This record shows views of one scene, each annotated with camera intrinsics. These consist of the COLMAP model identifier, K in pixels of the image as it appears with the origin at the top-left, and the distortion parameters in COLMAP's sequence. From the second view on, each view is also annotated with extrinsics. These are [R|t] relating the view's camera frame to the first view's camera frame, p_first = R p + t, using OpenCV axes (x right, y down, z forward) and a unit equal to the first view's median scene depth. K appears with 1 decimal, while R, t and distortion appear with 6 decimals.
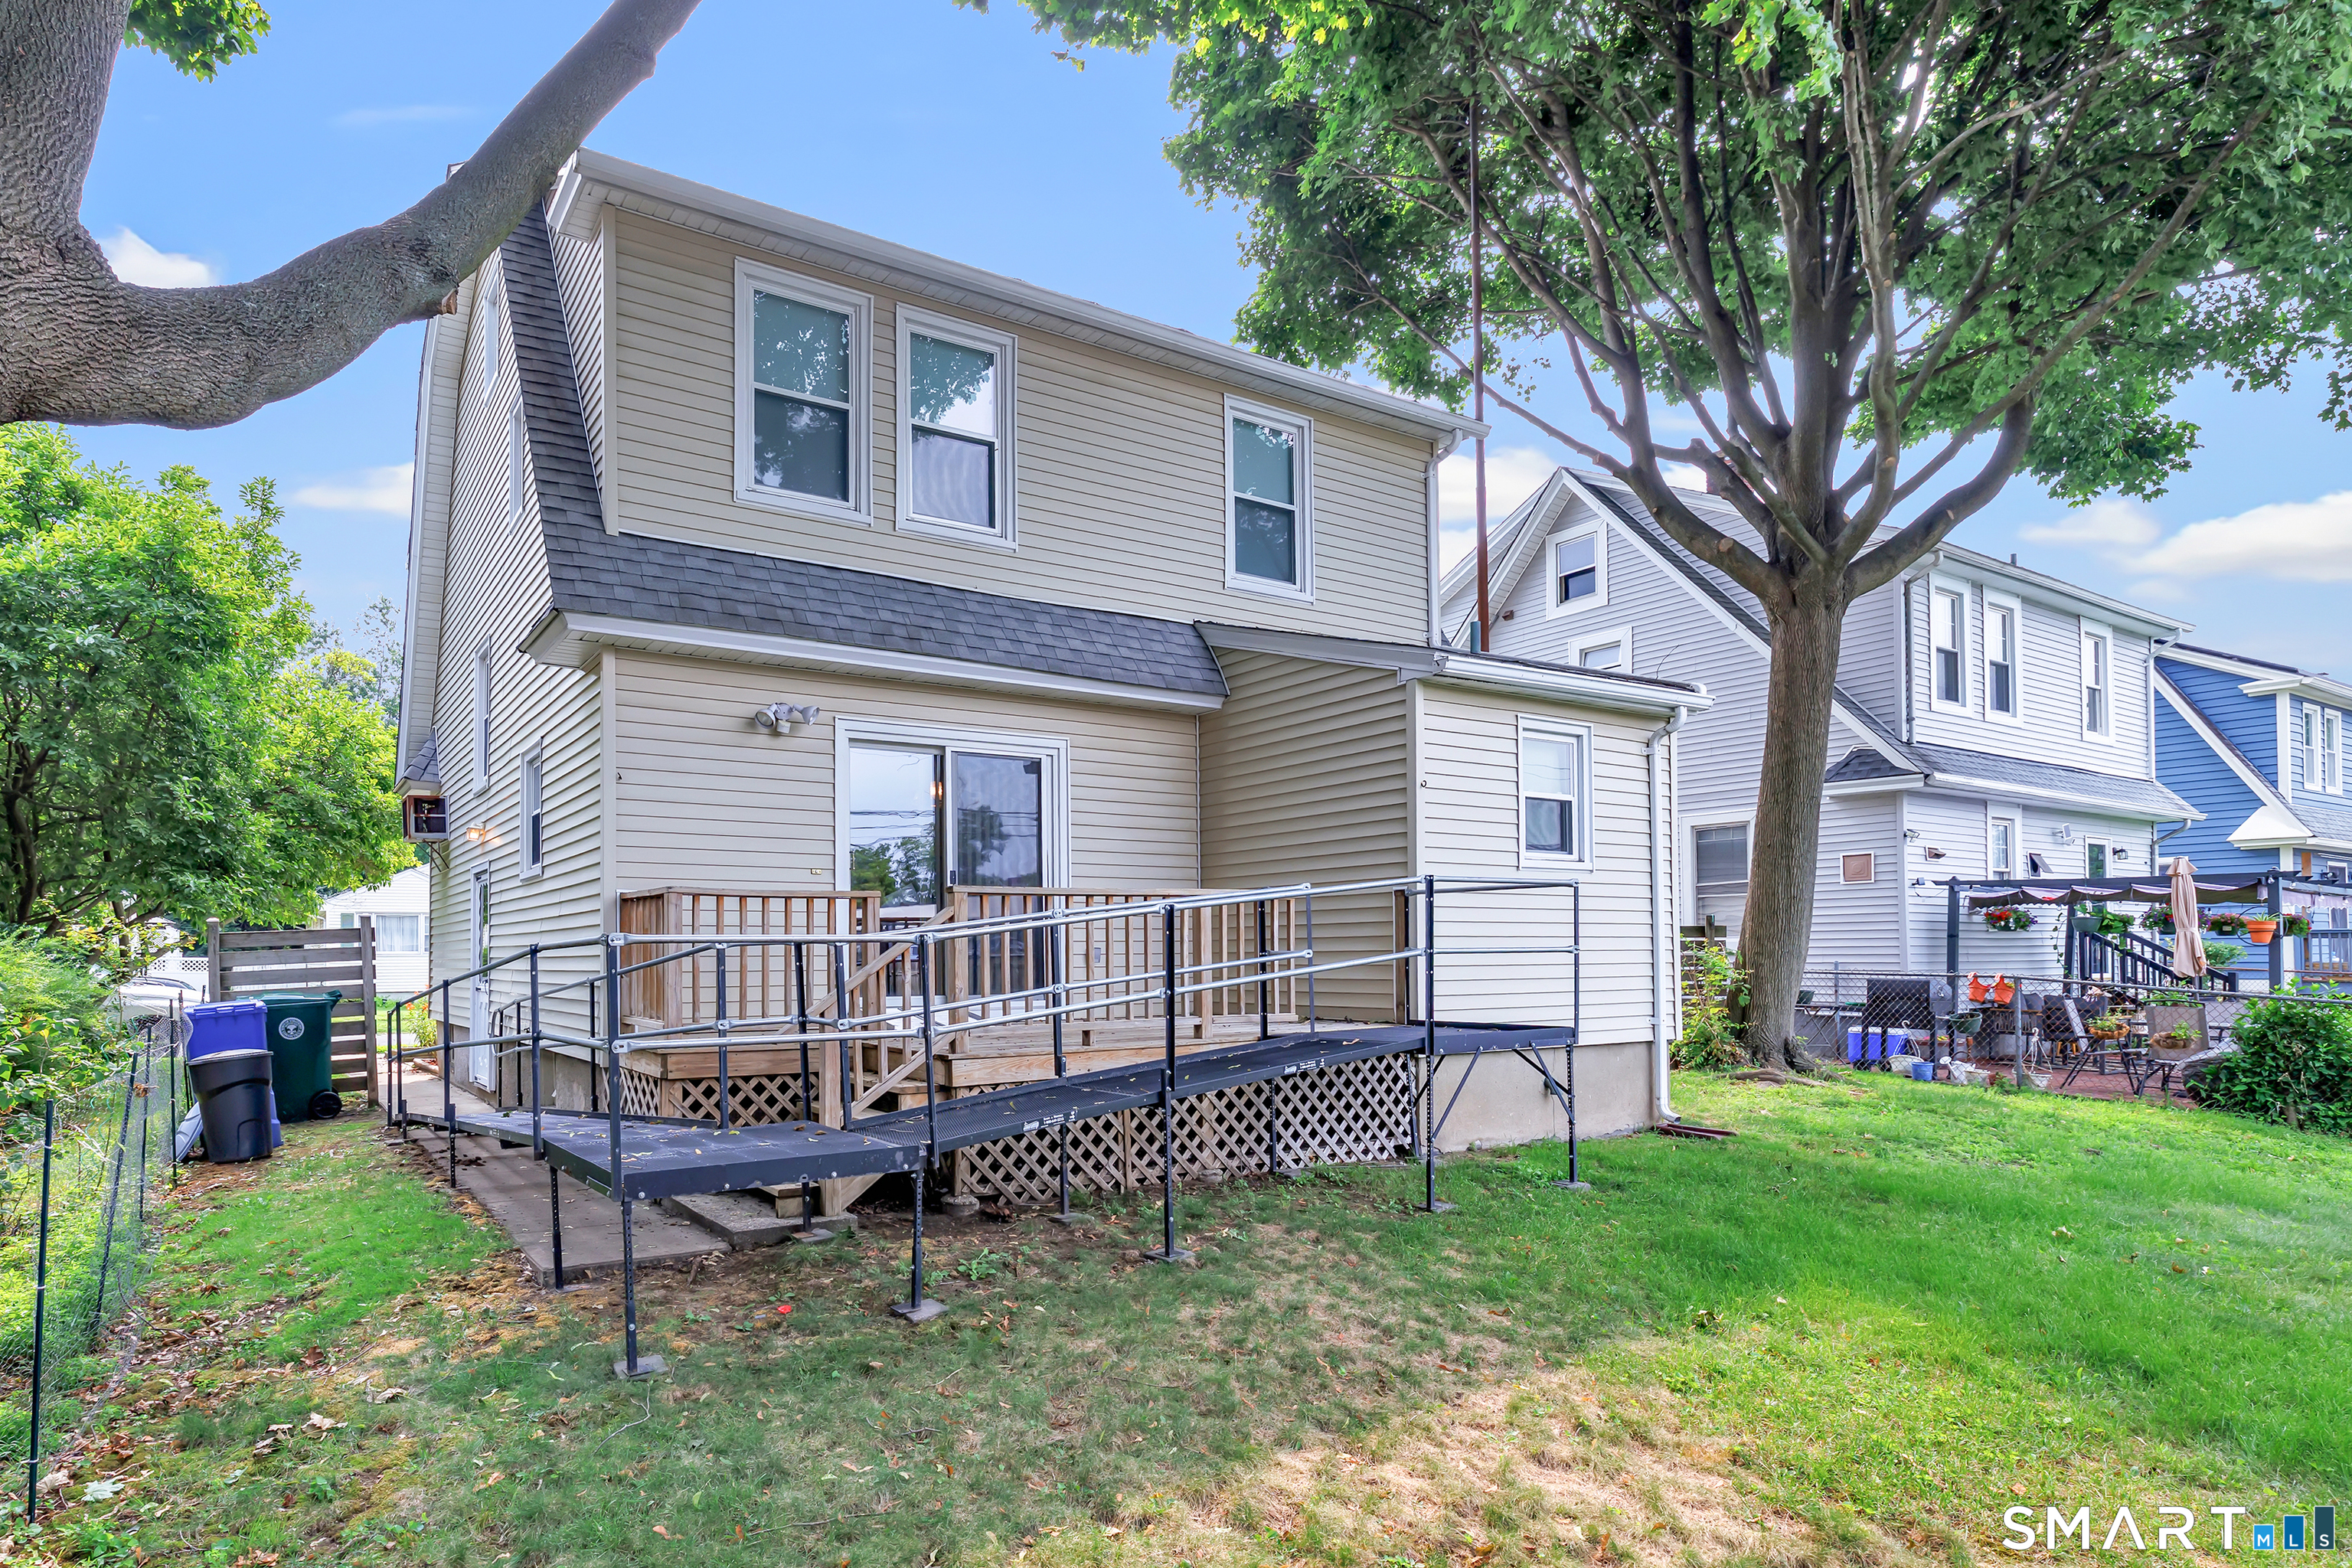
lens RADIAL K [[1240.3, 0, 1174.8], [0, 1240.3, 945.1], [0, 0, 1]] dist [0.003249, 0.000208]
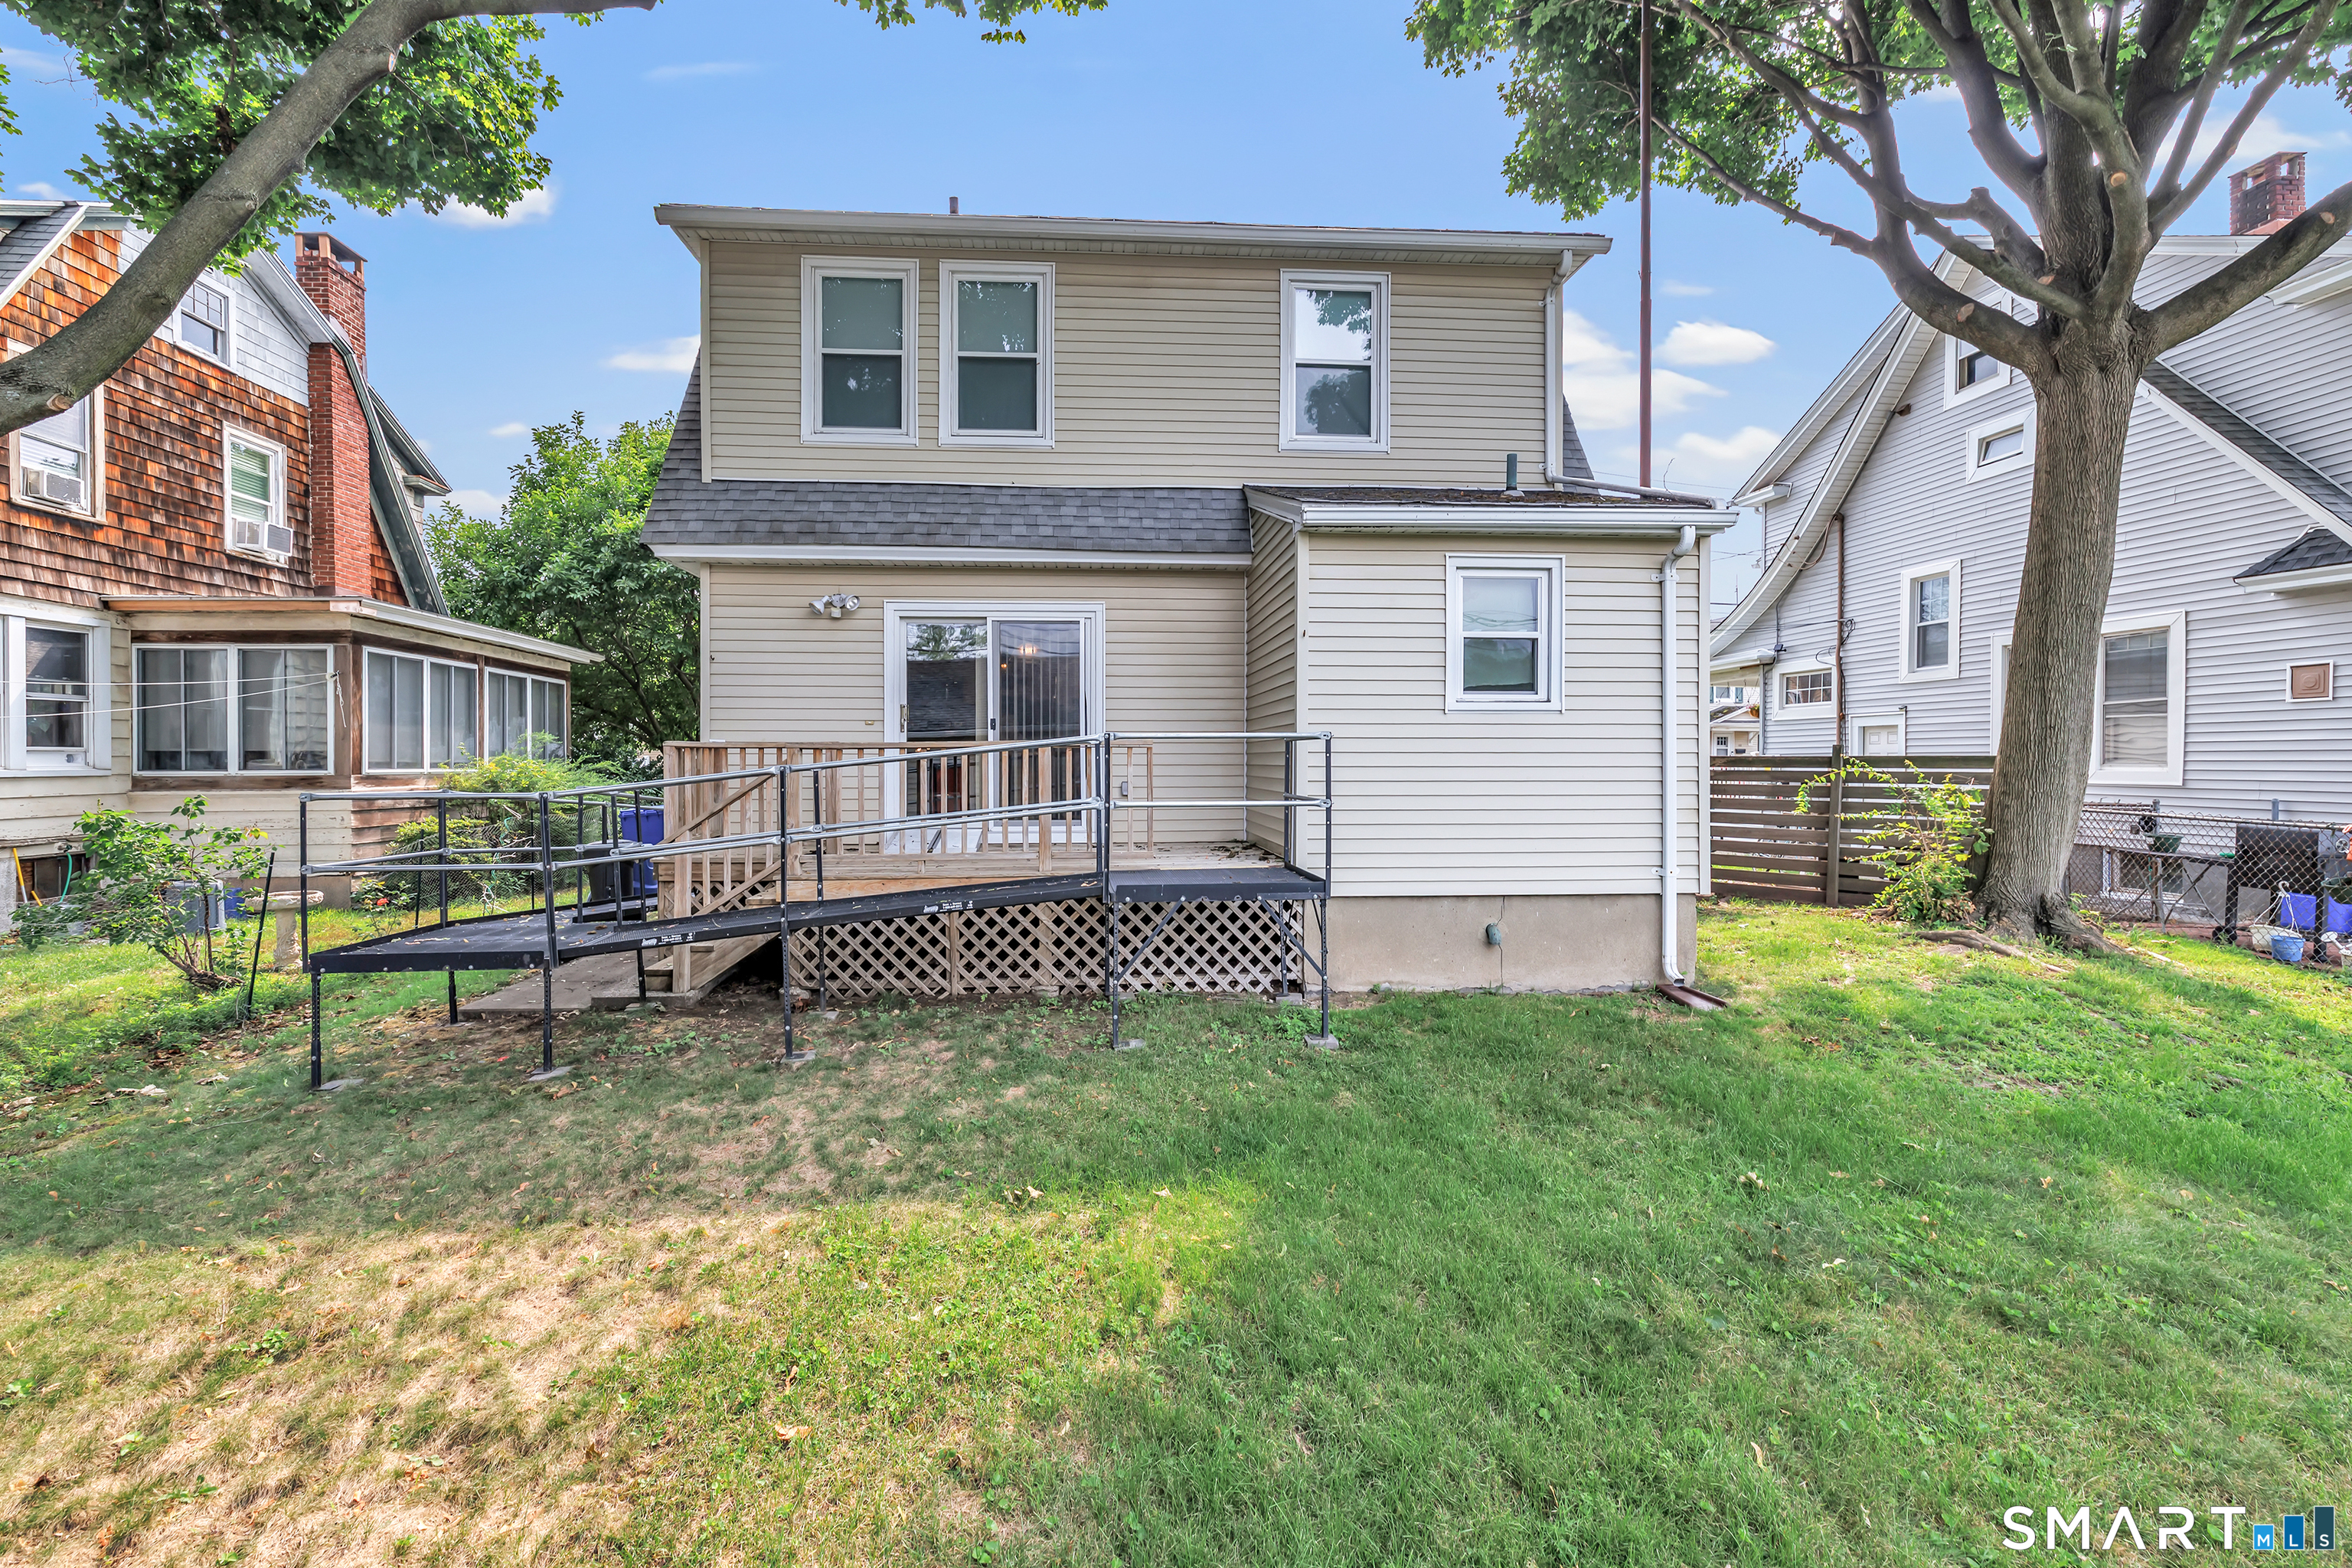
lens RADIAL K [[1055.9, 0, 1176.0], [0, 1055.9, 784.0], [0, 0, 1]] dist [0.001310, 0.000789]
pose [[0.889856, 0.018057, -0.455884, 0.480249], [-0.005316, 0.999559, 0.029216, -0.028563], [0.456210, -0.023574, 0.889560, 0.161886]]
